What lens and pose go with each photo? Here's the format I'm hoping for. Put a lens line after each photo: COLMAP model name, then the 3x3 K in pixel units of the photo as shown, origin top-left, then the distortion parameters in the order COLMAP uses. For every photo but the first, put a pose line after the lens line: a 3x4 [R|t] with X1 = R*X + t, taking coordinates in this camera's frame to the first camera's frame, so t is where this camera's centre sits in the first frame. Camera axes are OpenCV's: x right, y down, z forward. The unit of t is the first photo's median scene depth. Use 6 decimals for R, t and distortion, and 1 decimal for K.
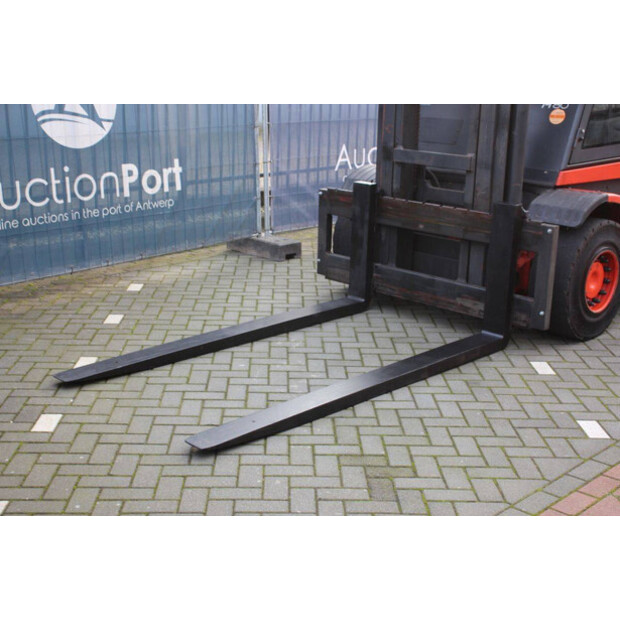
lens RADIAL K [[901.8, 0, 310.7], [0, 901.8, 310.4], [0, 0, 1]] dist [0.093187, 0.000000]
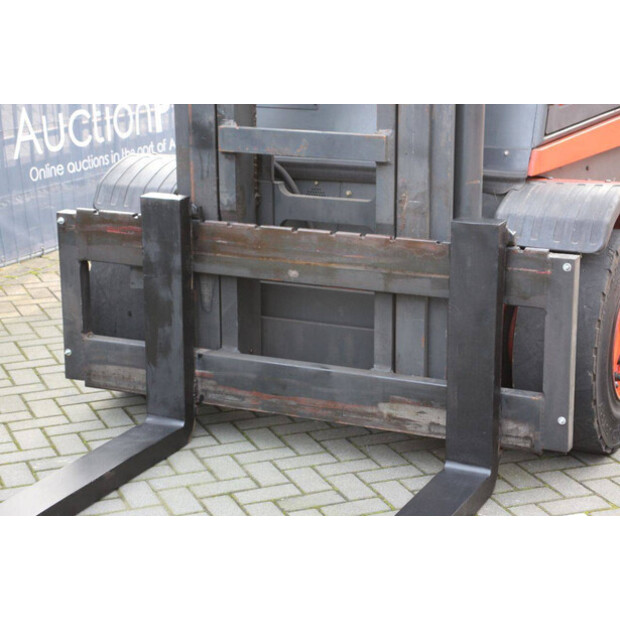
lens RADIAL K [[1424.1, 0, 307.6], [0, 1424.1, 312.2], [0, 0, 1]] dist [0.383077, 0.000000]
pose [[0.941771, -0.113028, 0.316688, -0.135542], [0.117905, 0.993018, 0.003788, -0.075186], [-0.314905, 0.033771, 0.948522, 0.228559]]
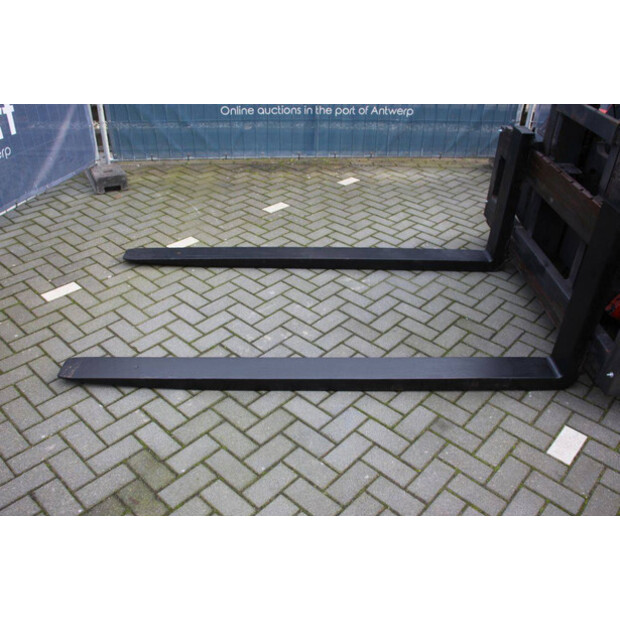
lens RADIAL K [[551.1, 0, 307.4], [0, 551.1, 309.0], [0, 0, 1]] dist [-0.118152, 0.002024]
pose [[0.718267, 0.376357, -0.585190, 0.287231], [-0.198586, 0.916979, 0.345996, -0.128861], [0.666825, -0.132307, 0.733375, 0.515748]]
